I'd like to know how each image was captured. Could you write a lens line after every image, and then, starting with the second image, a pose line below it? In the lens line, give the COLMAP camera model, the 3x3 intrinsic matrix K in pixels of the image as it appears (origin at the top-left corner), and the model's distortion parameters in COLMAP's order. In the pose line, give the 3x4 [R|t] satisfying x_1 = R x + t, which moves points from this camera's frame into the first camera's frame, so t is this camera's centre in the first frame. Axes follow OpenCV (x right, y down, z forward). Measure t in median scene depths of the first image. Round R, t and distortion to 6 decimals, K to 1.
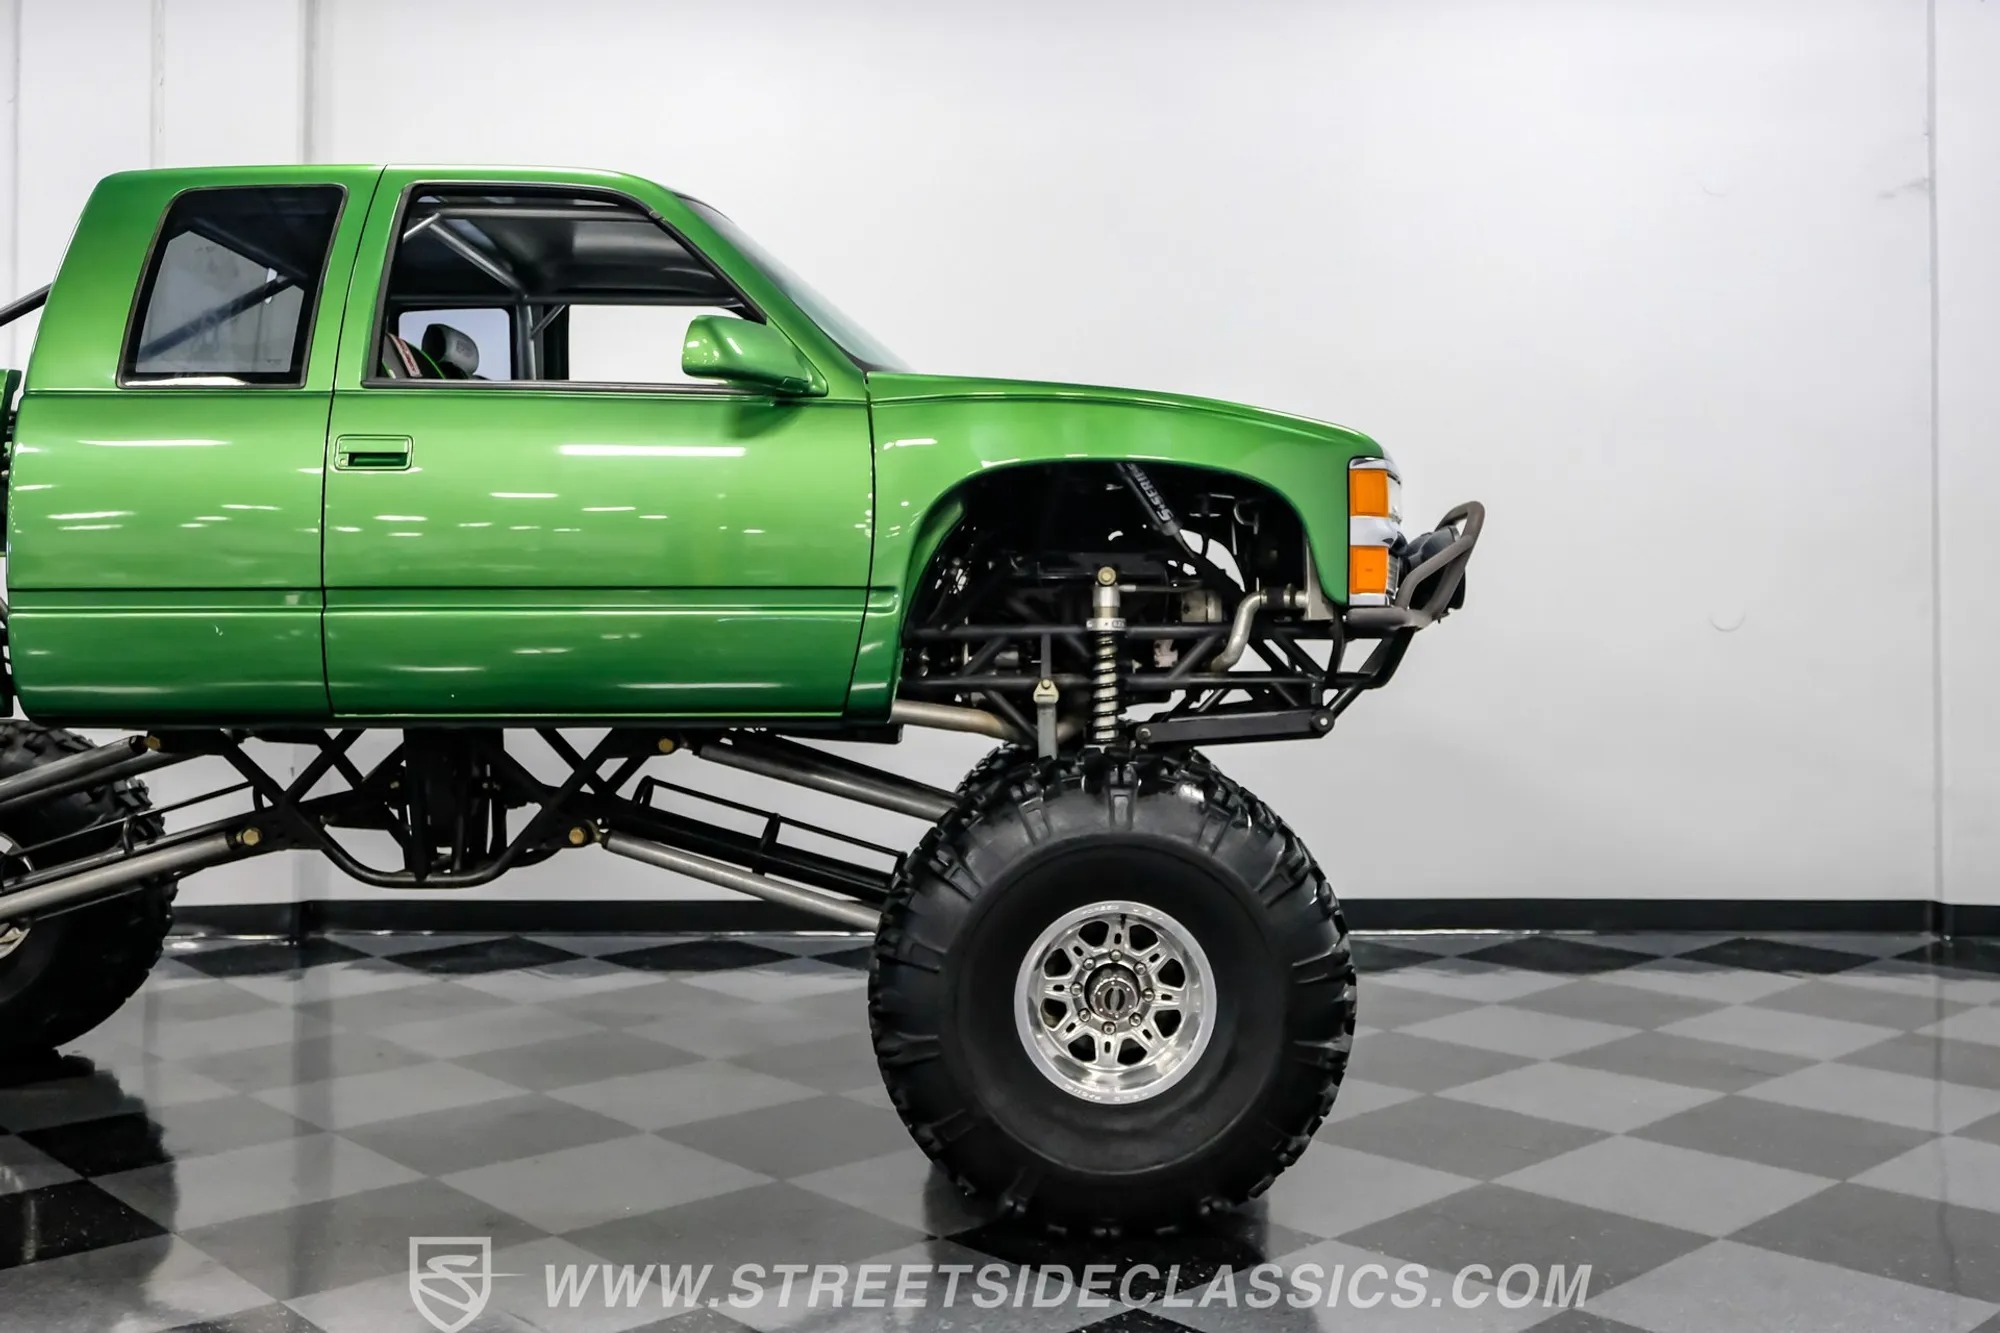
lens RADIAL K [[1997.4, 0, 1002.1], [0, 1997.4, 621.1], [0, 0, 1]] dist [-0.008298, 0.012041]
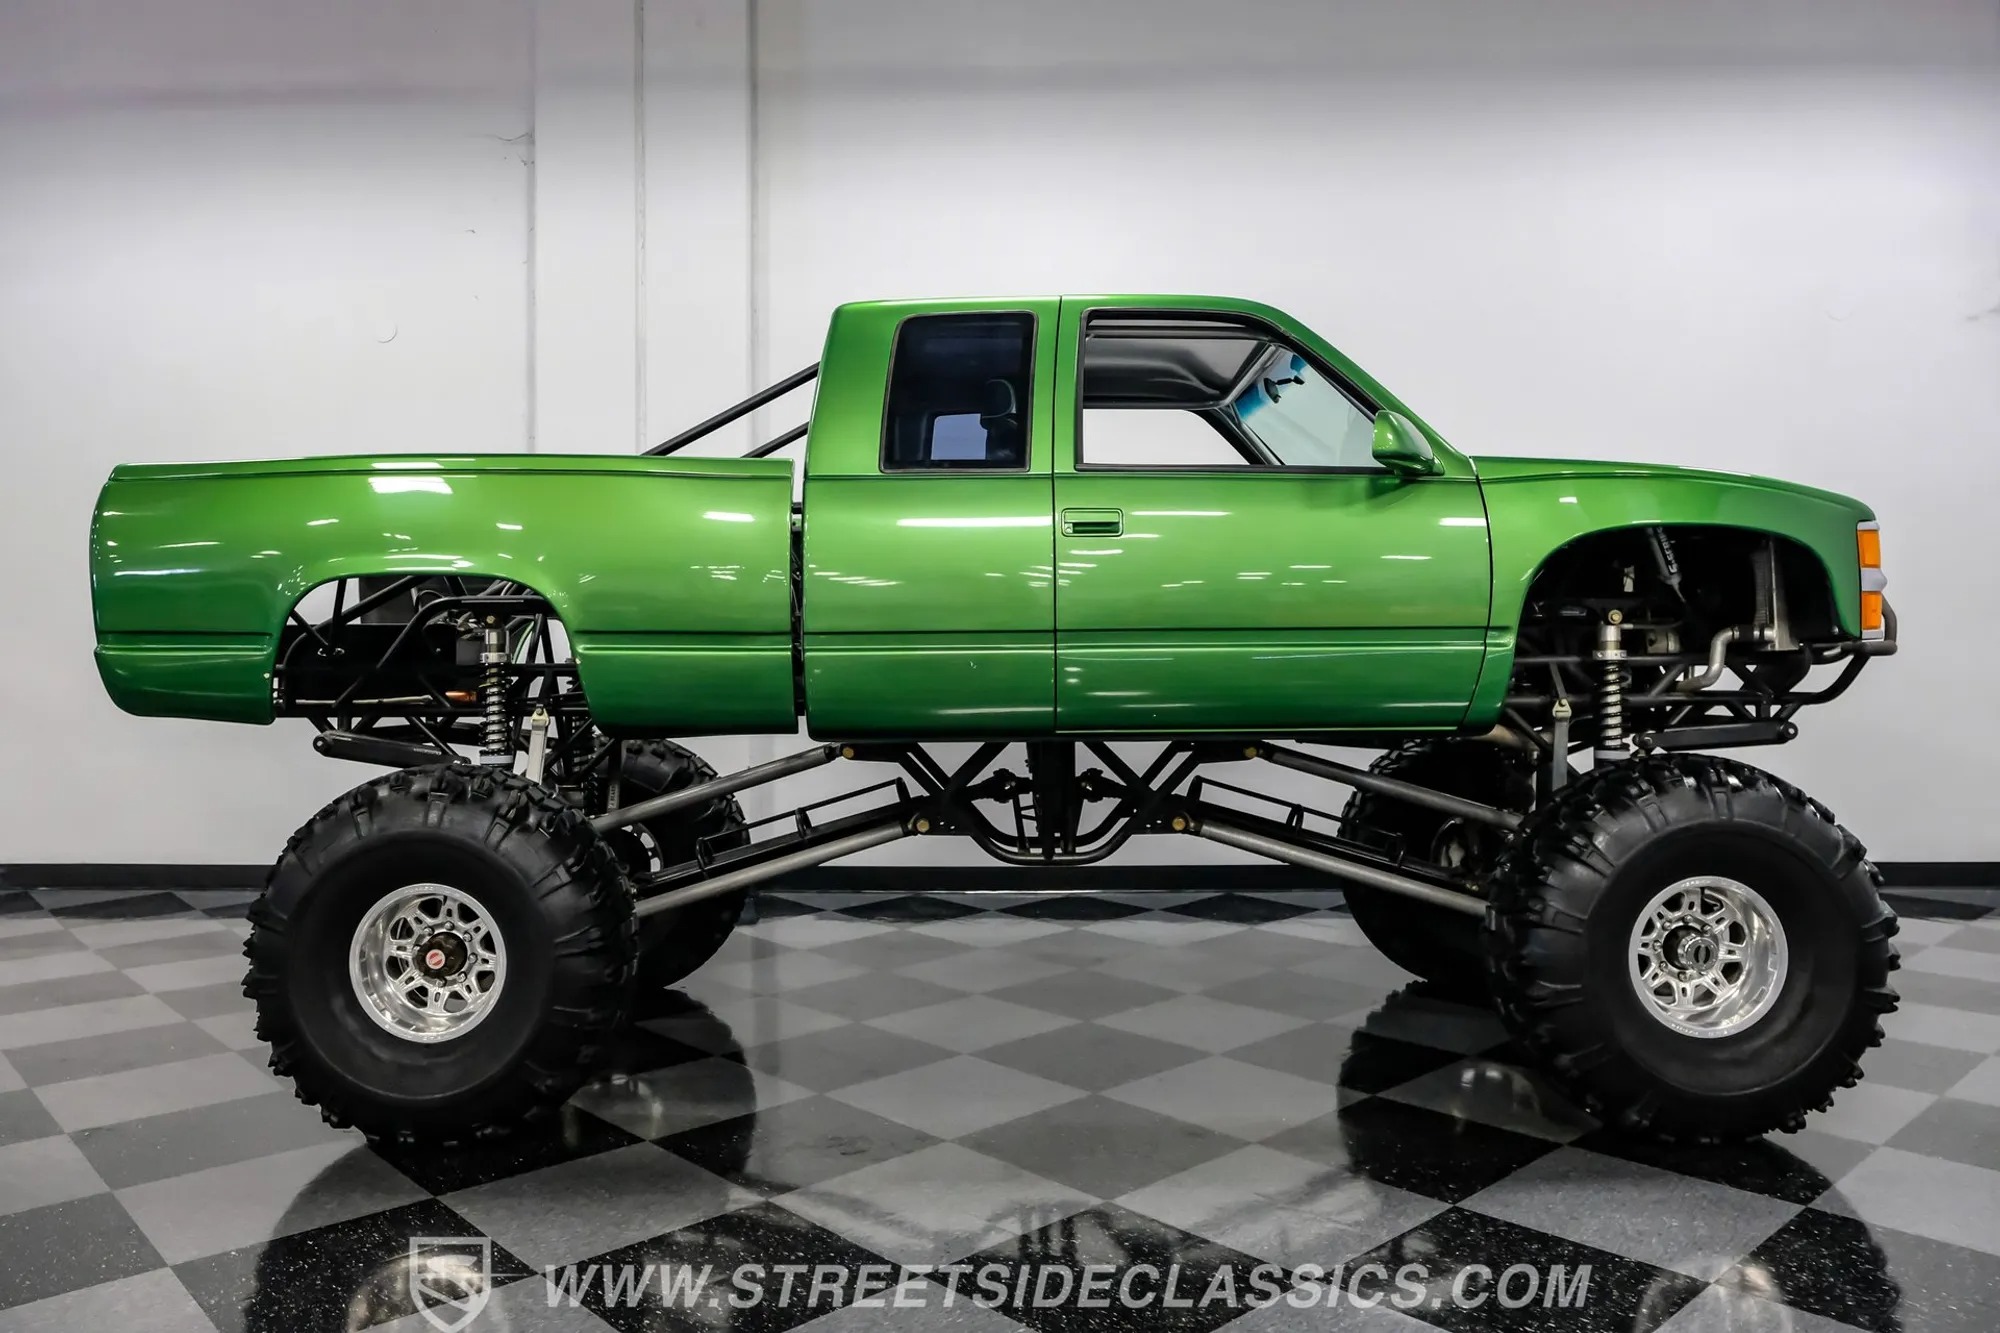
lens RADIAL K [[1447.8, 0, 867.6], [0, 1447.8, 666.4], [0, 0, 1]] dist [-0.005527, 0.000236]
pose [[0.999781, -0.006570, -0.019888, -0.434433], [0.006779, 0.999922, 0.010477, -0.004271], [0.019817, -0.010610, 0.999747, 0.082153]]
